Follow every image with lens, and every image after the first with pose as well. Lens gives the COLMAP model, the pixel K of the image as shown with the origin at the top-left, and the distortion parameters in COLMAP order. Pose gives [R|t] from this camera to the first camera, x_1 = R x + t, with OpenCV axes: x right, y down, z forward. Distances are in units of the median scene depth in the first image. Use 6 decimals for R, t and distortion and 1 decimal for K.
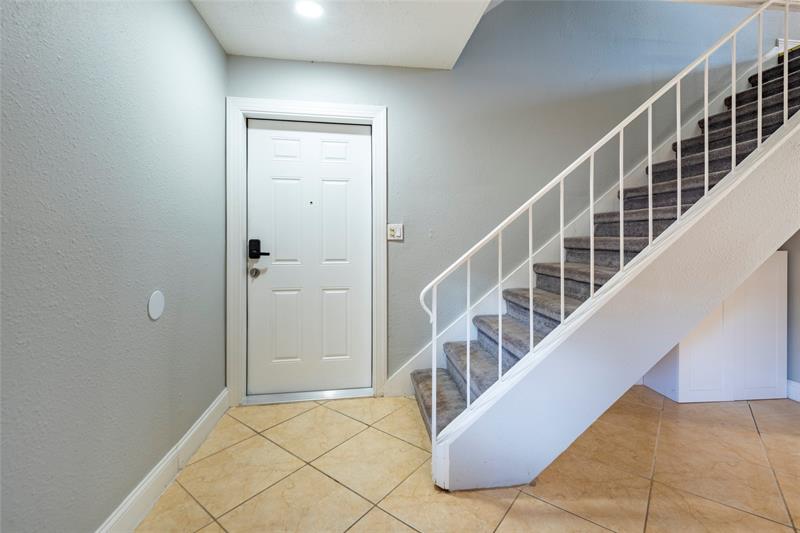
lens RADIAL K [[353.8, 0, 399.0], [0, 353.8, 242.5], [0, 0, 1]] dist [0.001872, 0.000074]
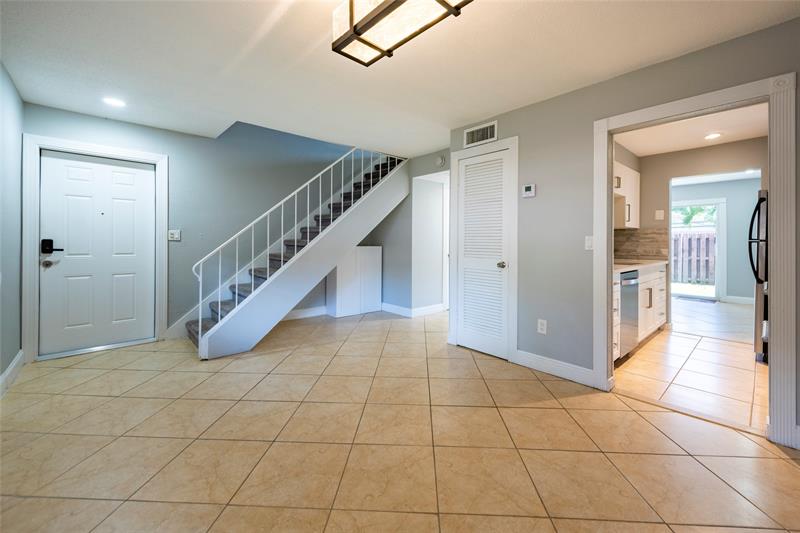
lens RADIAL K [[330.2, 0, 402.7], [0, 330.2, 241.9], [0, 0, 1]] dist [0.002028, -0.001160]
pose [[0.811156, 0.004824, 0.584810, -0.046723], [-0.004018, 0.999988, -0.002675, -0.000317], [-0.584816, -0.000180, 0.811166, -0.810951]]
